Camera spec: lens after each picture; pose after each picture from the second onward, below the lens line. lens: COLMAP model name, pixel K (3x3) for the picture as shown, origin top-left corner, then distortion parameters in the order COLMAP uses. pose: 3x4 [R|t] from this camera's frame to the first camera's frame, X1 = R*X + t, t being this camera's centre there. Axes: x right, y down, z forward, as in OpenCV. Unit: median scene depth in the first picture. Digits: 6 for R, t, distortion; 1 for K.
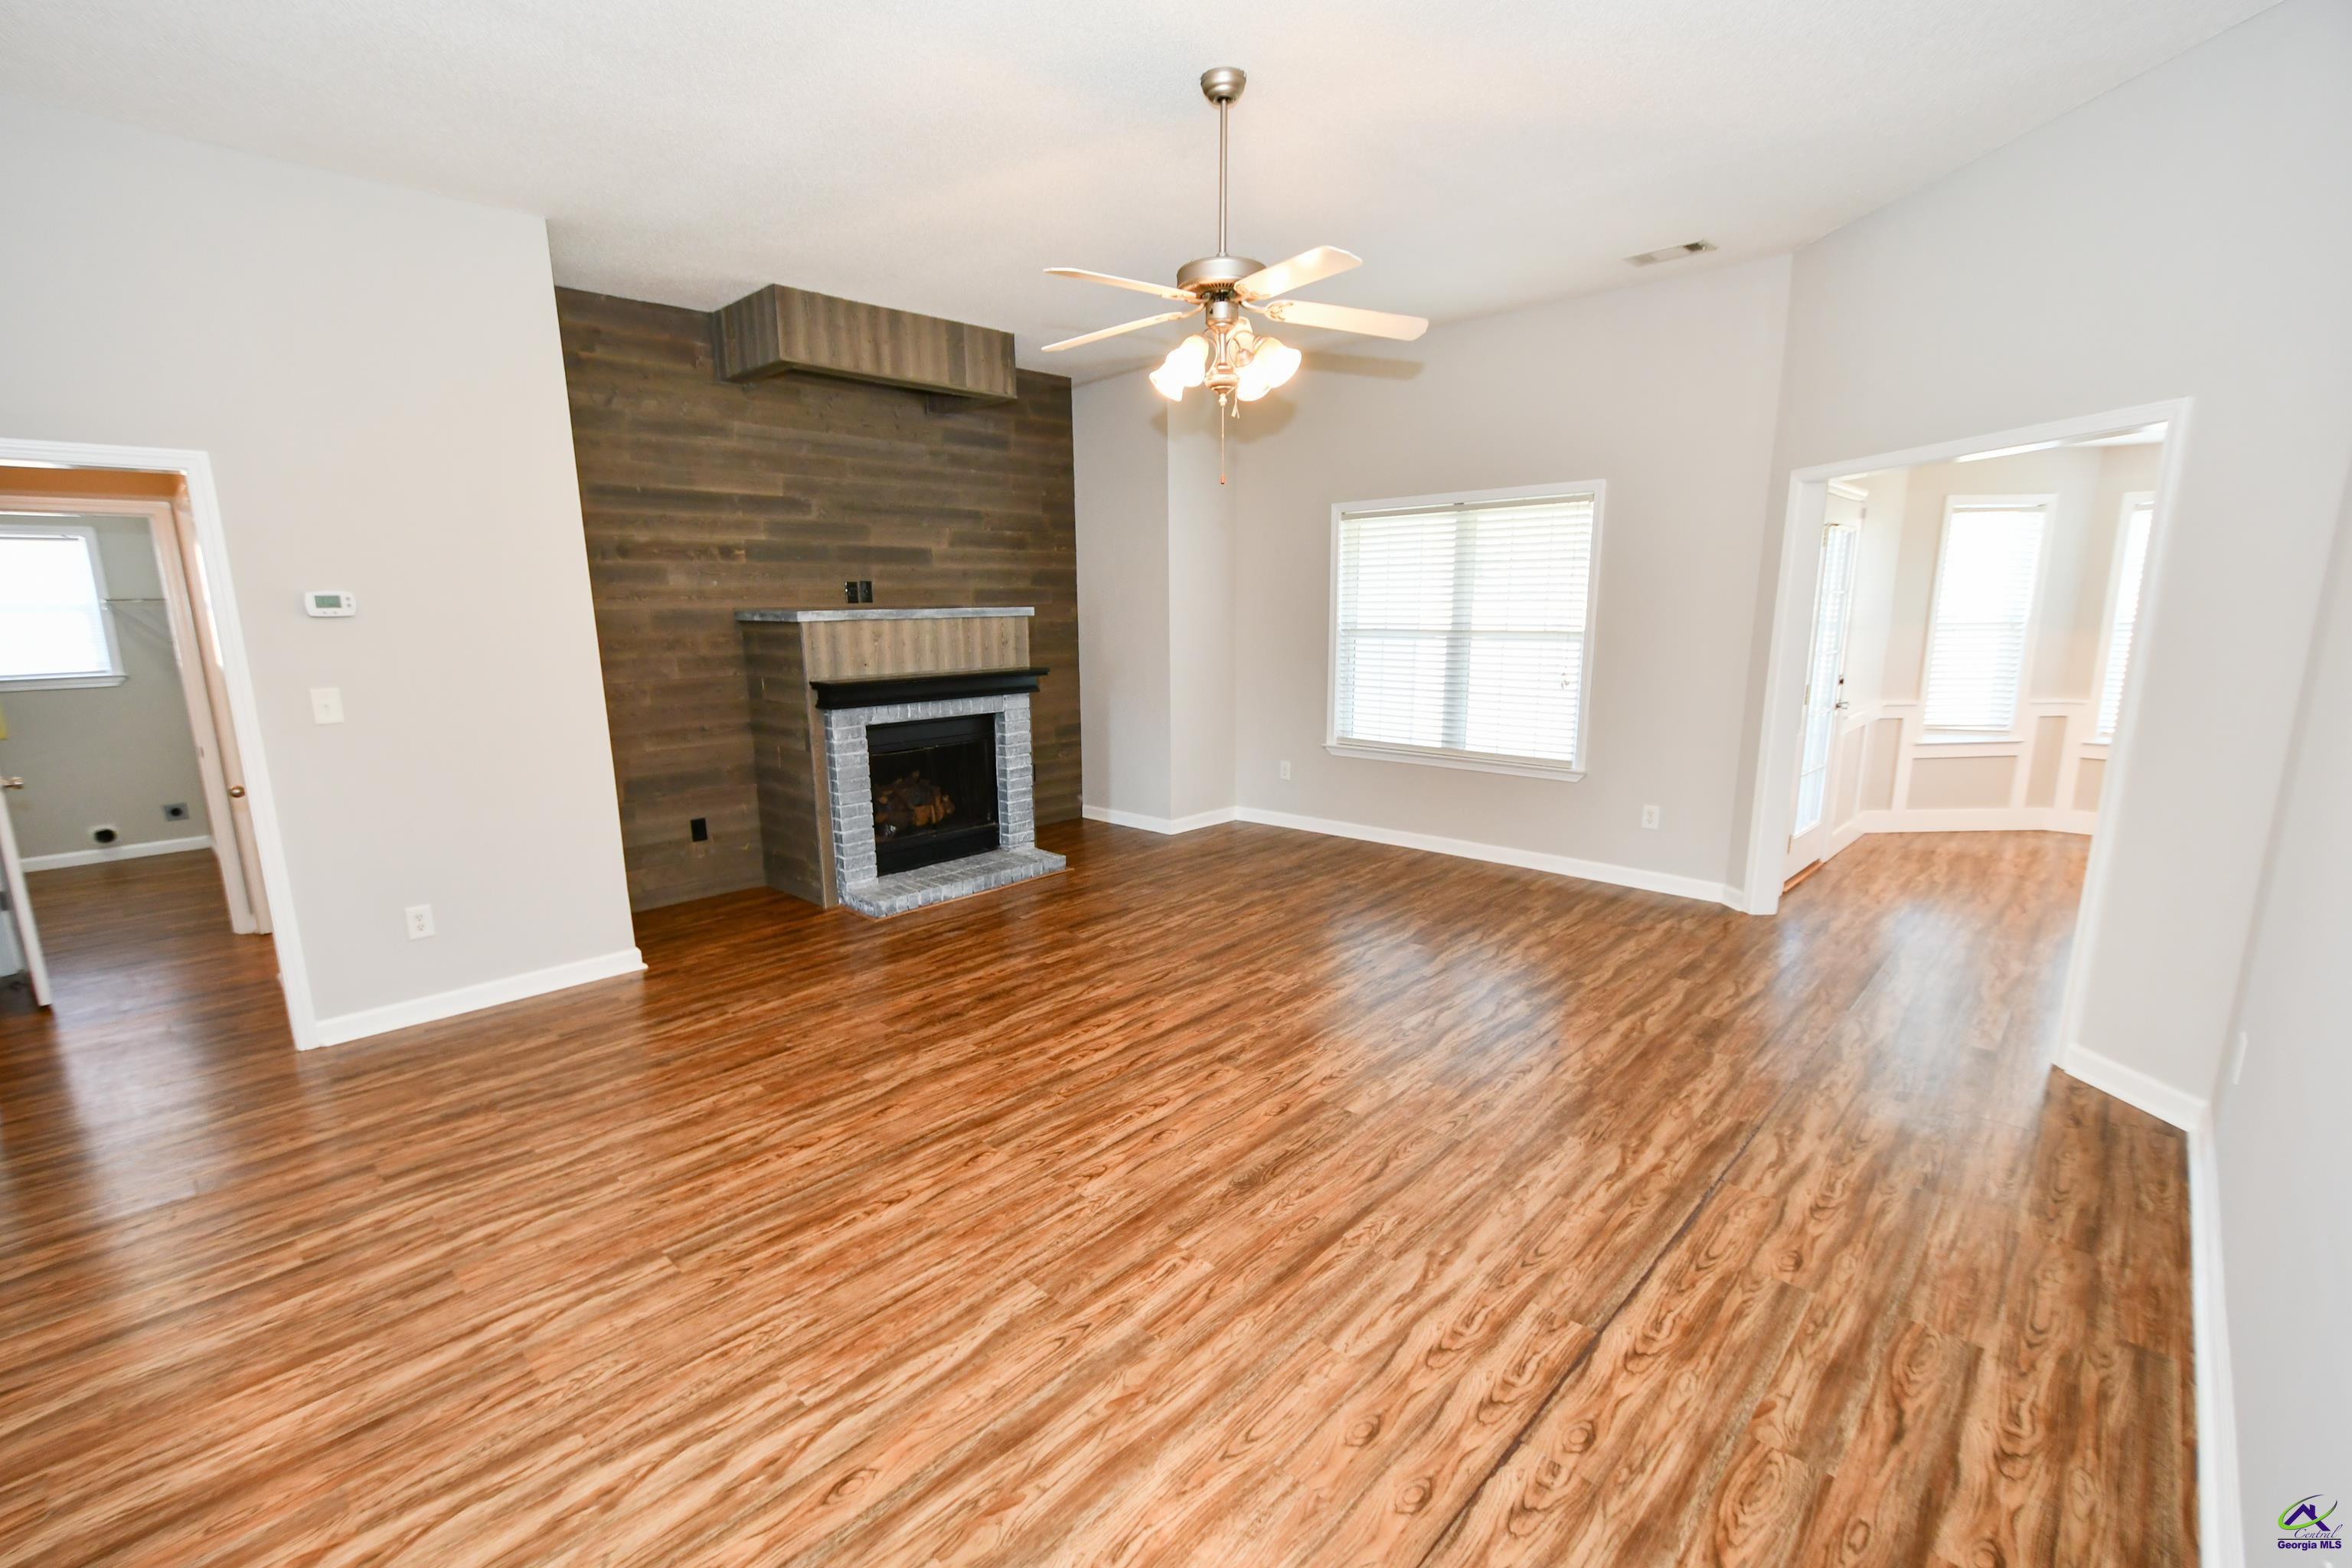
lens RADIAL K [[1022.8, 0, 1147.6], [0, 1022.8, 820.9], [0, 0, 1]] dist [0.007975, -0.007861]
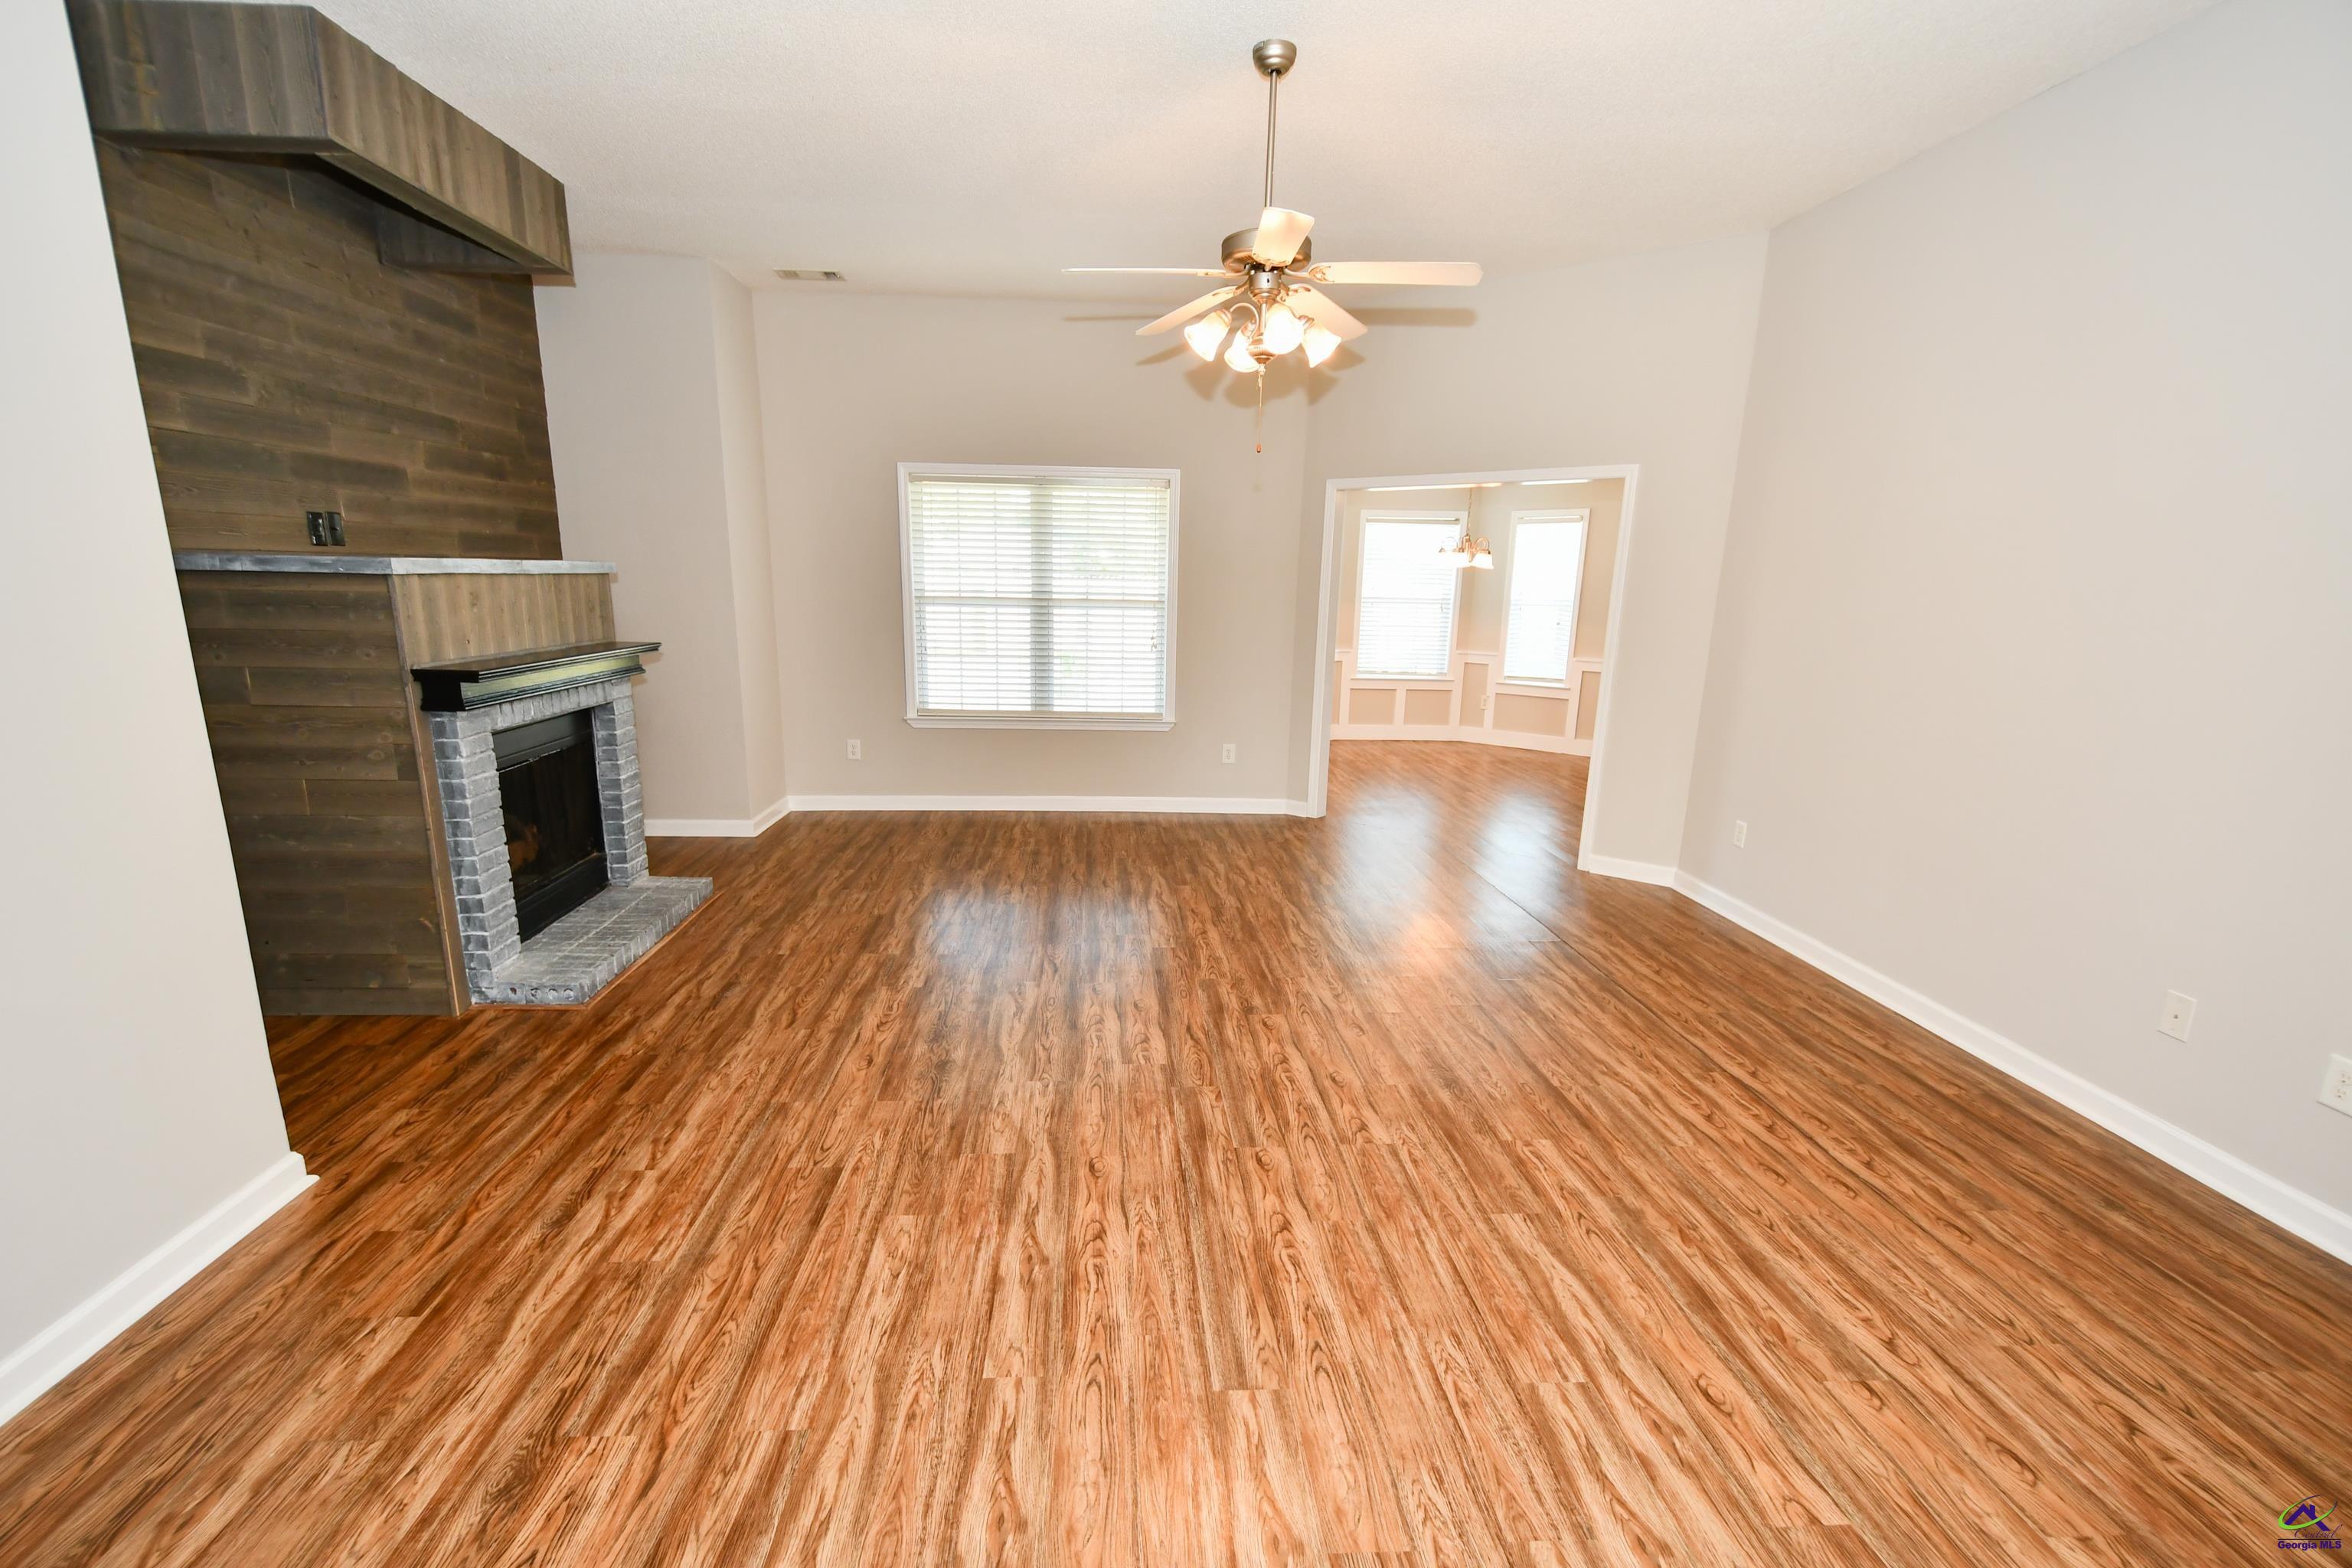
lens RADIAL K [[1029.4, 0, 1140.6], [0, 1029.4, 821.7], [0, 0, 1]] dist [0.005945, -0.007162]
pose [[0.684780, -0.145397, 0.714098, -0.680834], [0.124835, 0.988814, 0.081623, -0.053381], [-0.717979, 0.033251, 0.695271, 0.324069]]
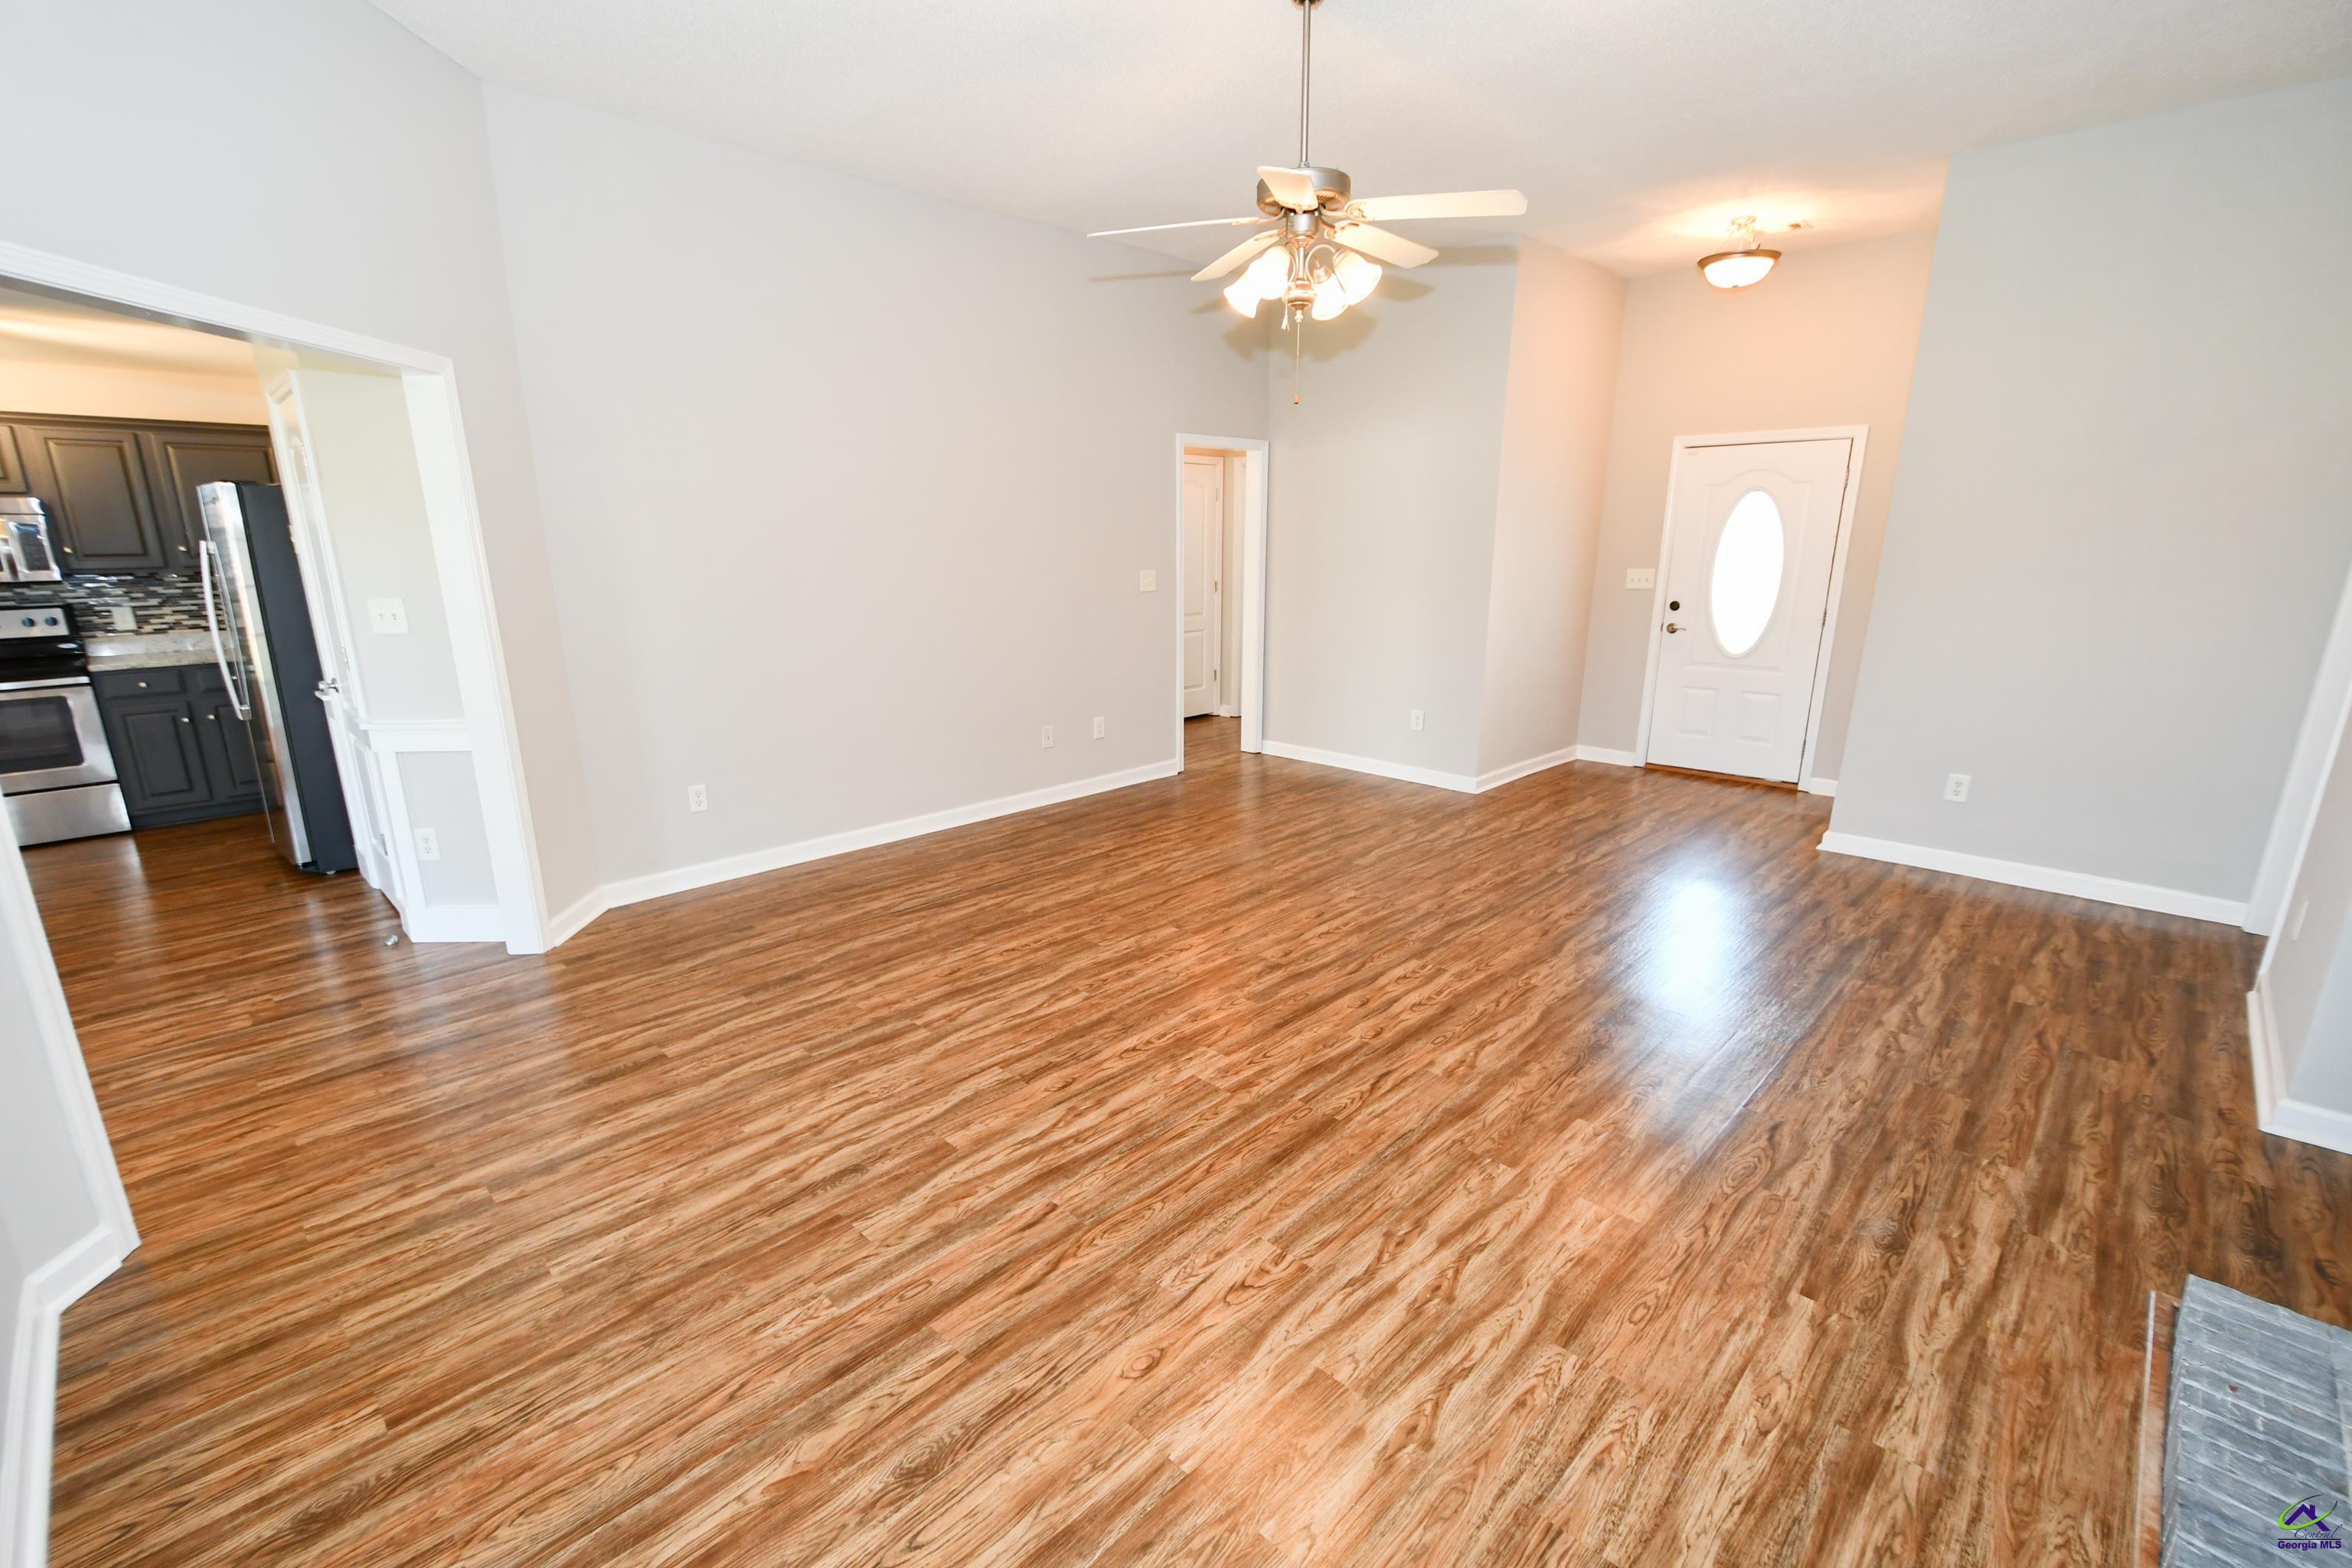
lens RADIAL K [[1026.9, 0, 1160.7], [0, 1026.9, 816.2], [0, 0, 1]] dist [0.005206, -0.009060]
pose [[-0.999839, 0.017738, 0.002676, 0.177941], [0.016997, 0.889077, 0.457442, -0.368393], [0.005735, 0.457414, -0.889236, 1.764030]]
